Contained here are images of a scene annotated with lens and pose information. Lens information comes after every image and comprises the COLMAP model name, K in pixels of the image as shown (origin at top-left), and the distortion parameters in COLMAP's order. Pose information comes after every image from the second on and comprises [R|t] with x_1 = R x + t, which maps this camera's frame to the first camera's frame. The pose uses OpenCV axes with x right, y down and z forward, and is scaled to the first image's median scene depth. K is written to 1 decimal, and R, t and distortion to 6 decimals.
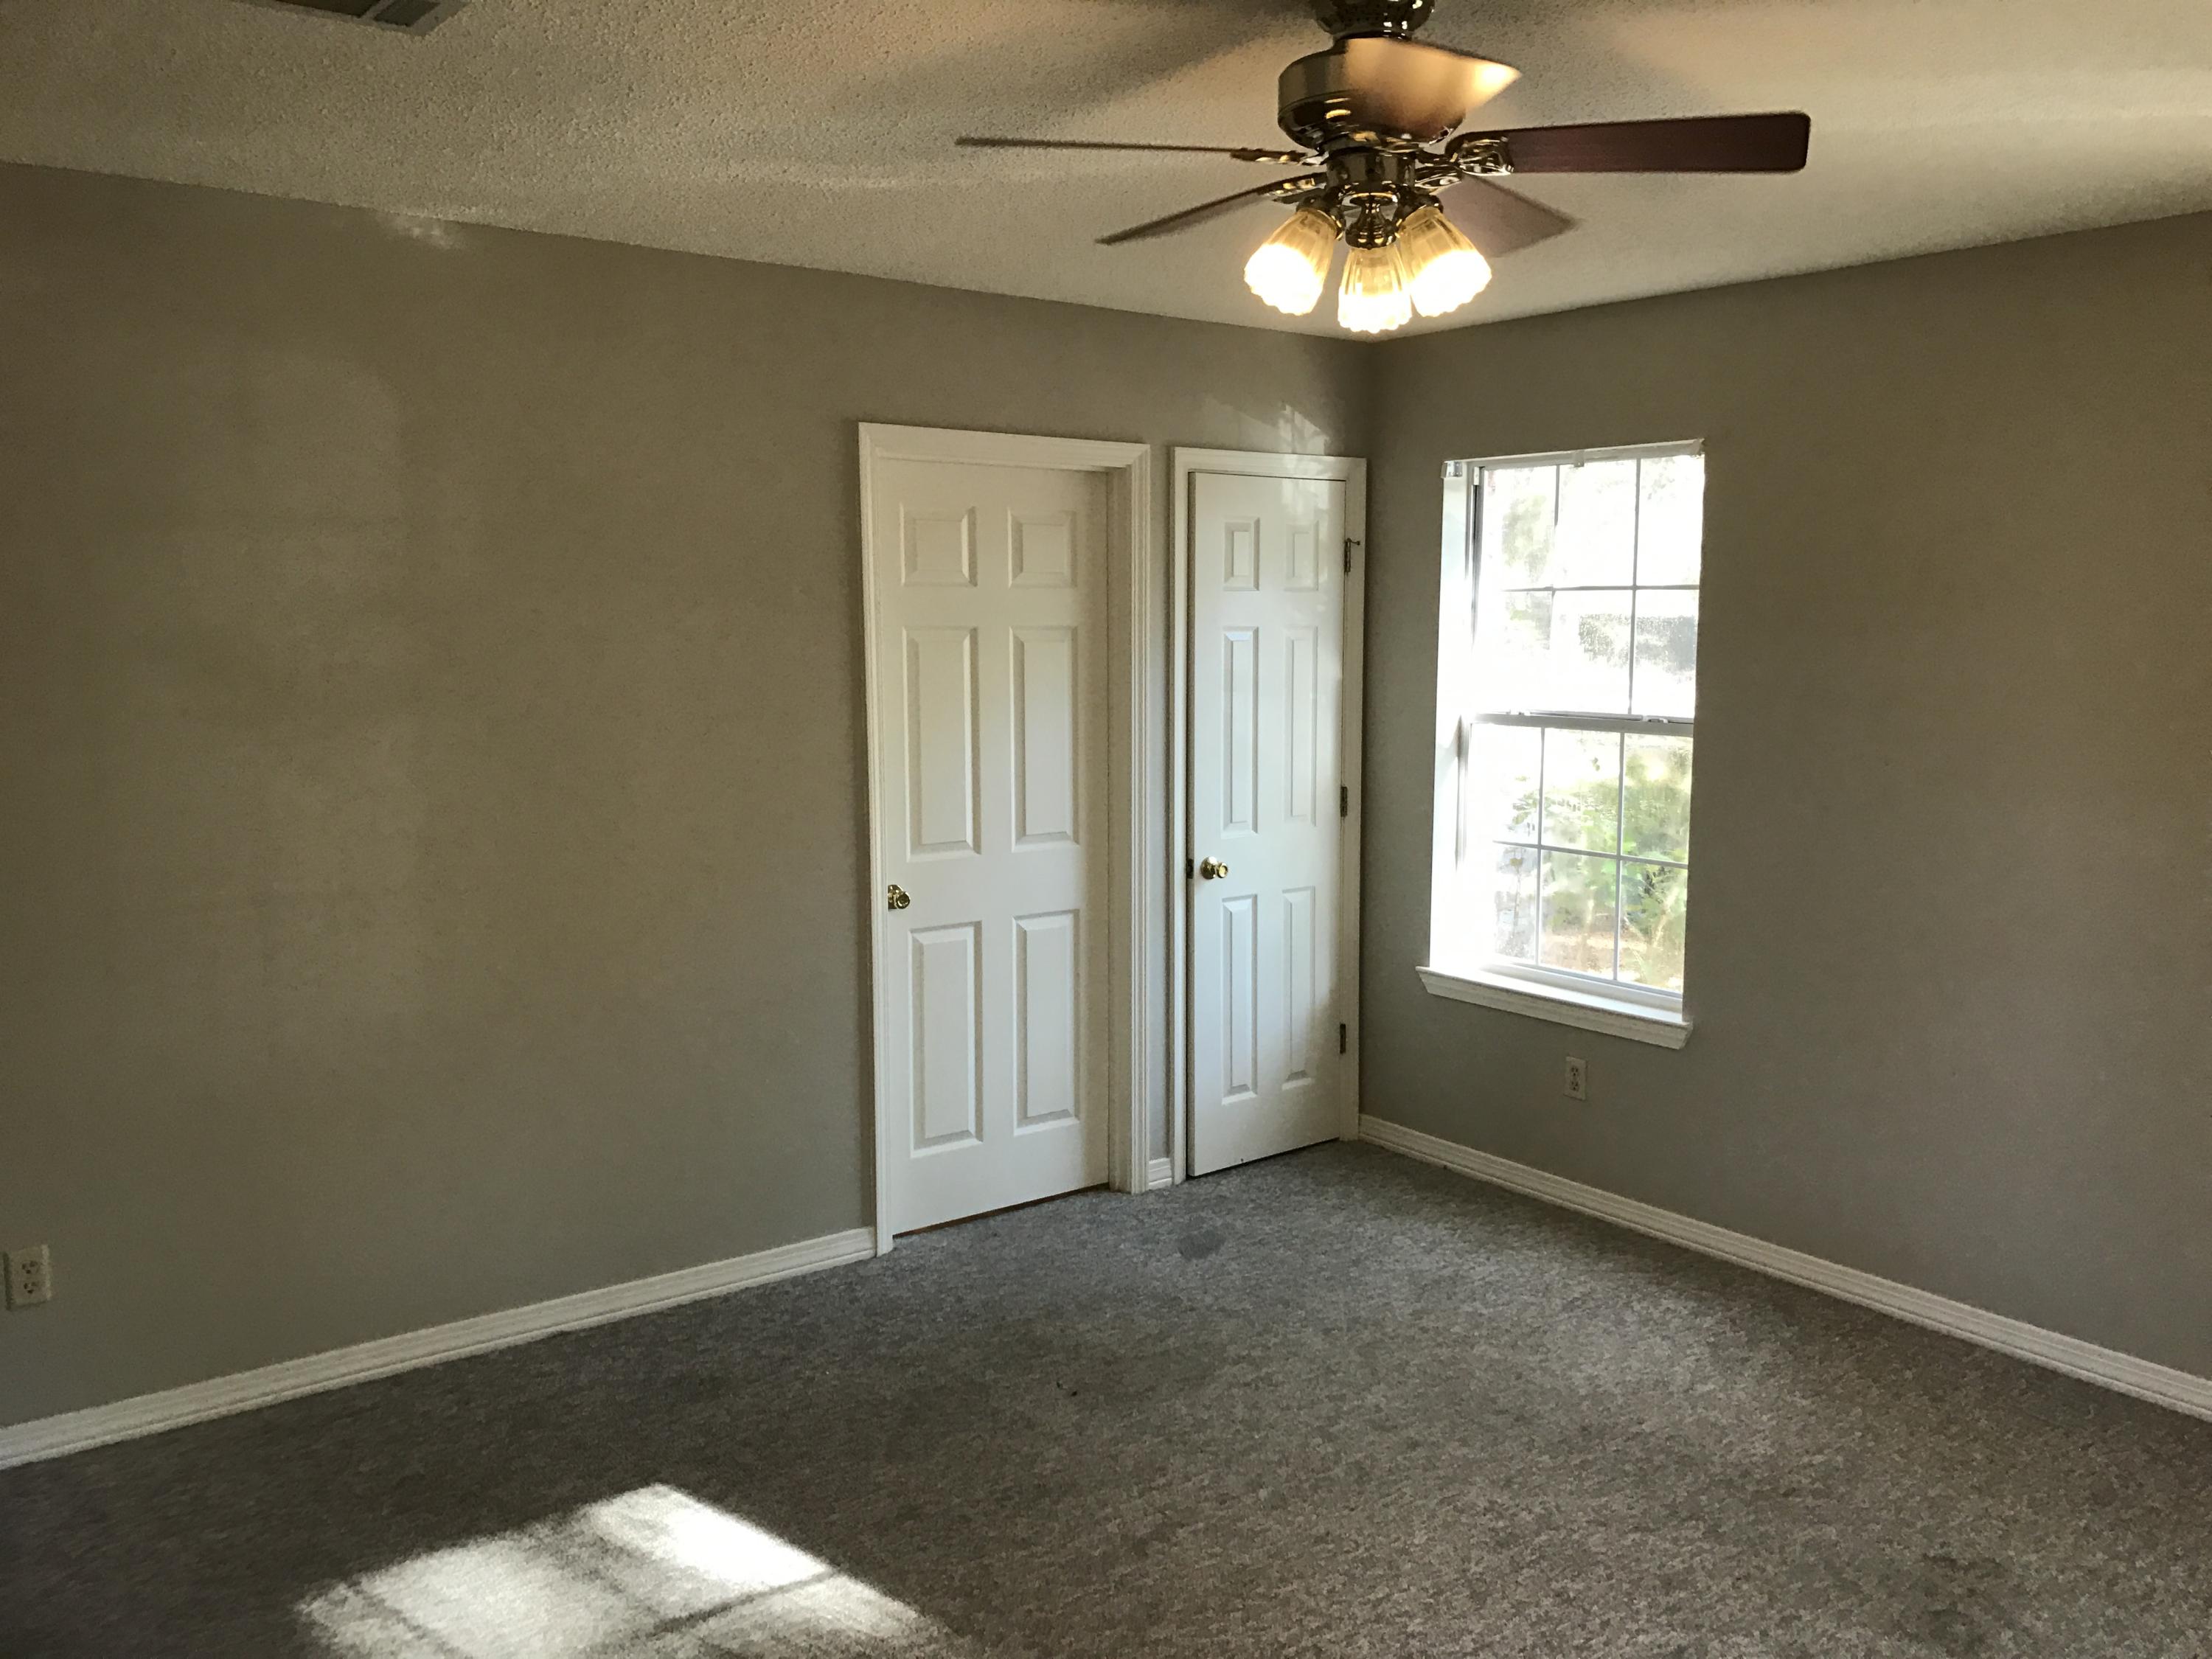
lens RADIAL K [[1772.1, 0, 1100.8], [0, 1772.1, 826.3], [0, 0, 1]] dist [0.065515, -0.124943]
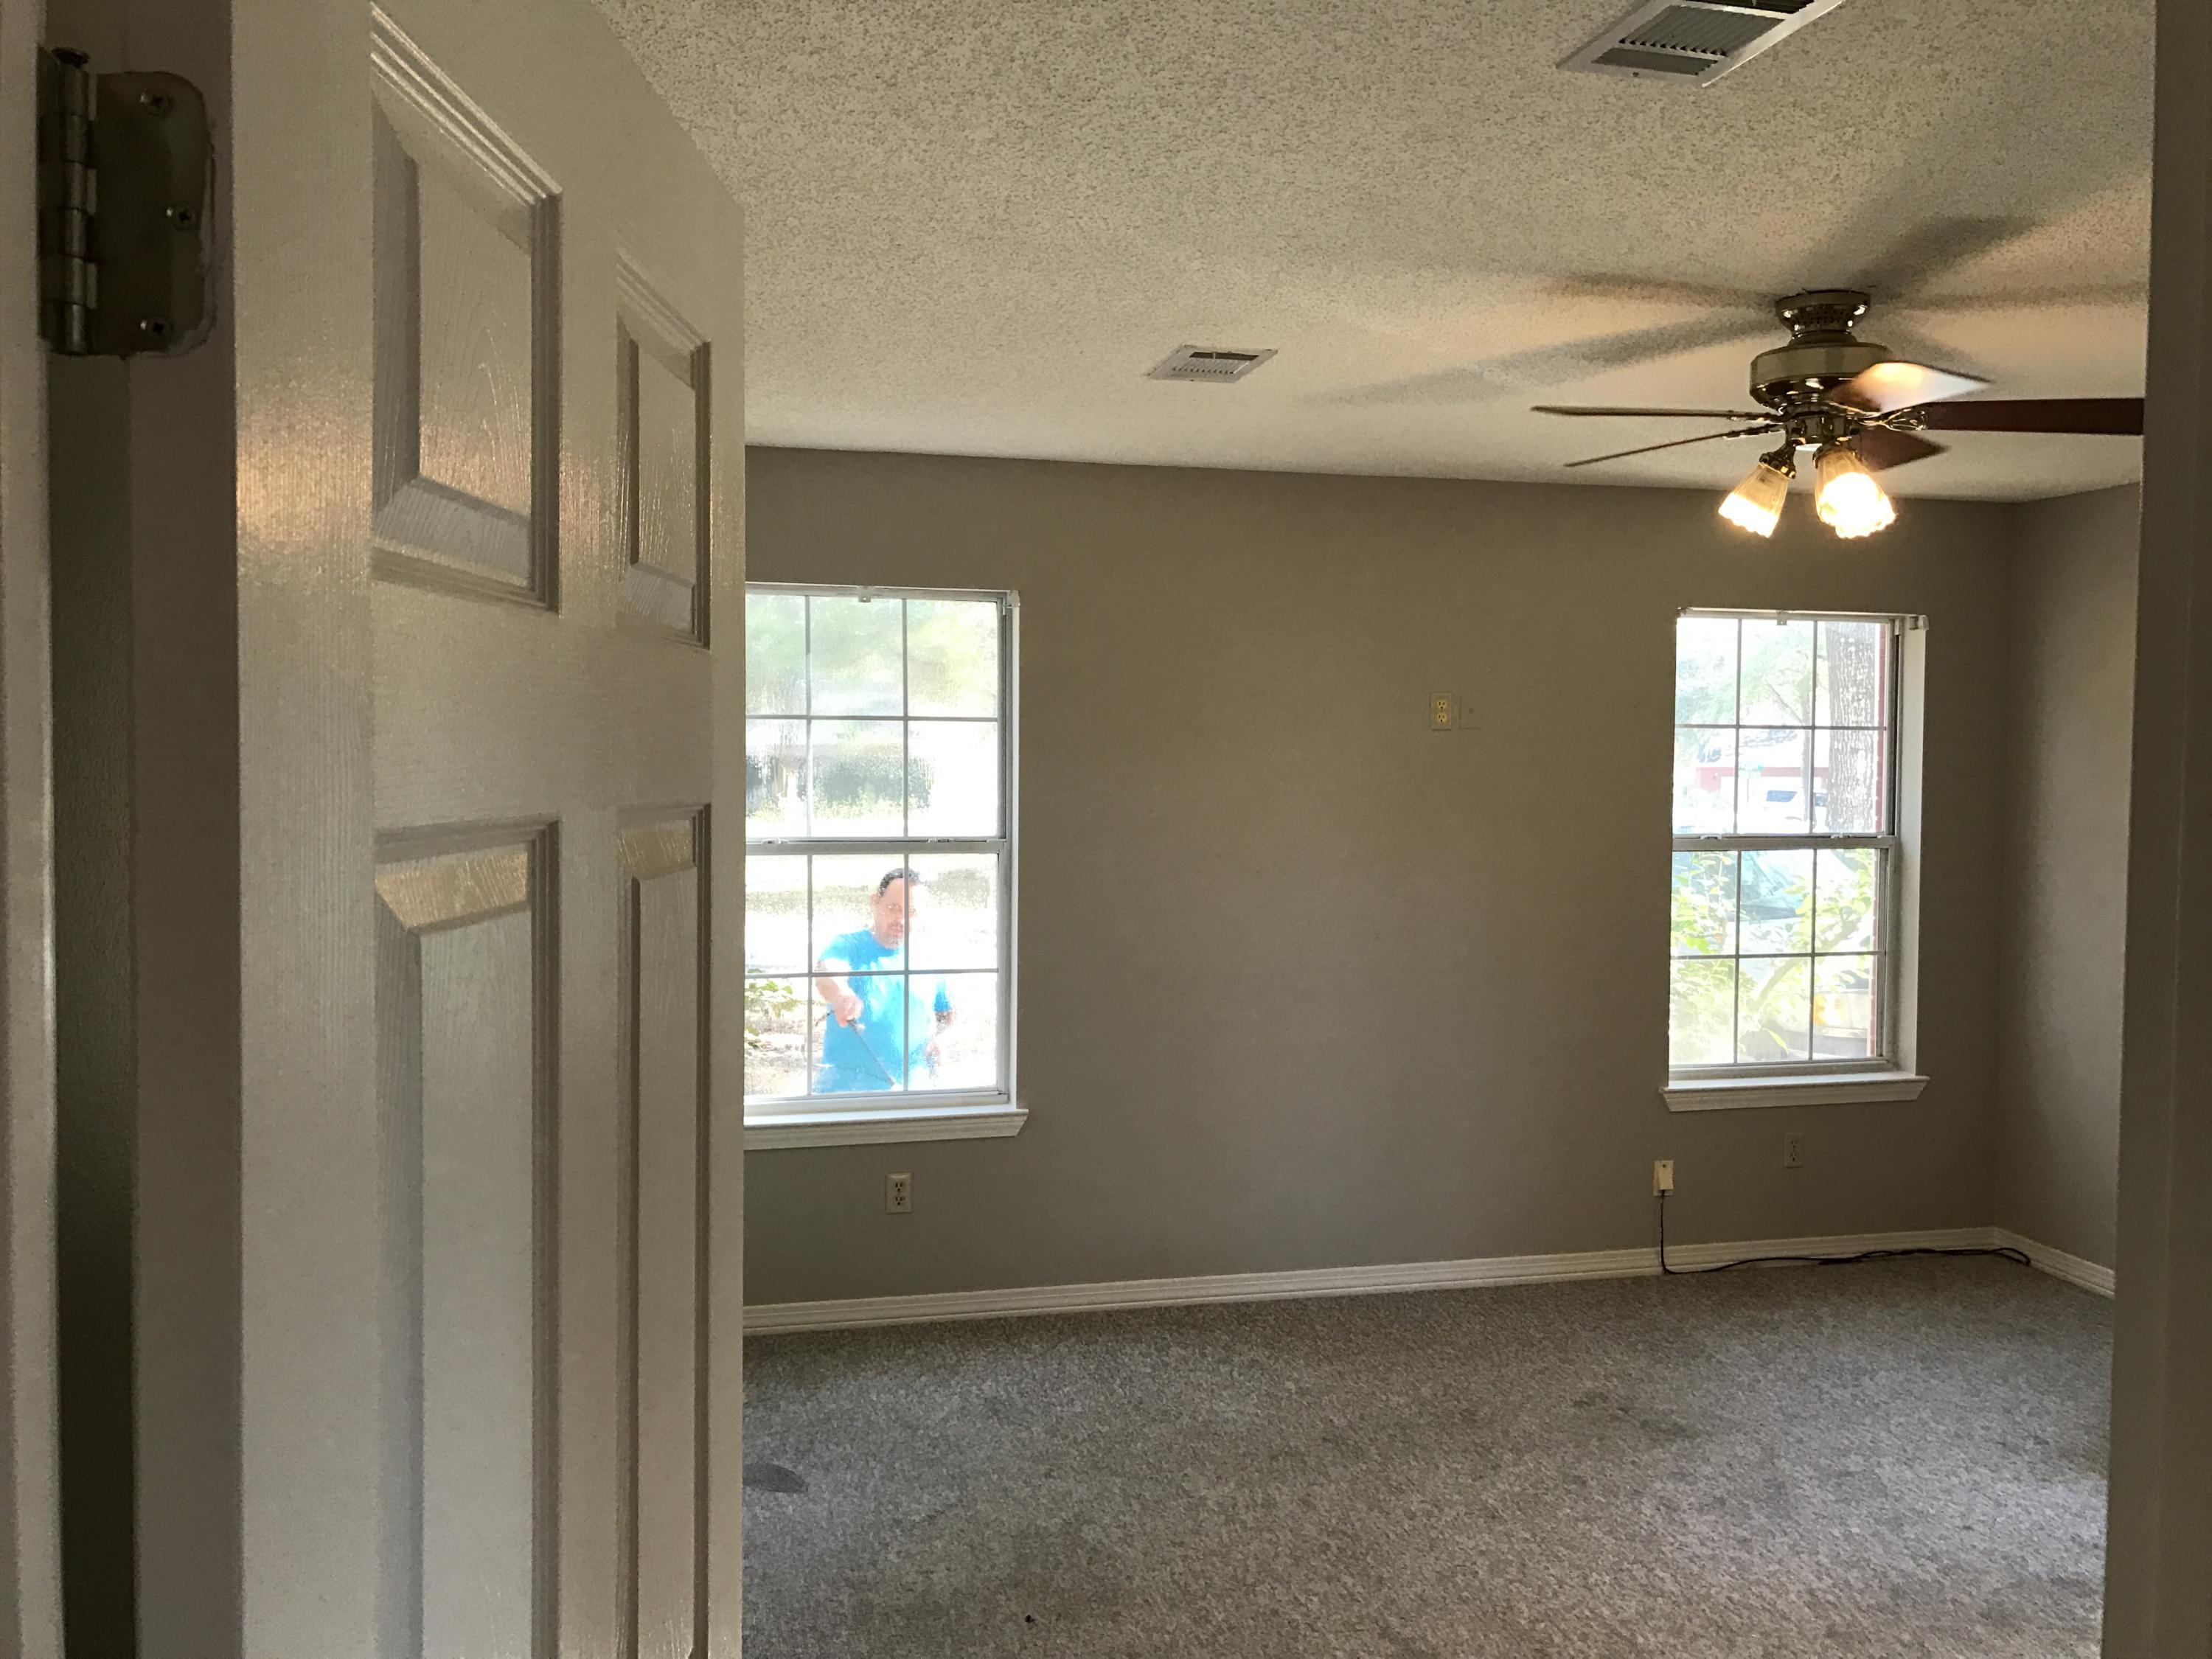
lens RADIAL K [[1822.7, 0, 1105.9], [0, 1822.7, 805.3], [0, 0, 1]] dist [0.026197, -0.043122]
pose [[0.419879, -0.031672, 0.907027, -0.689216], [0.106658, 0.994188, -0.014659, -0.057128], [-0.901291, 0.102897, 0.420817, 0.471034]]
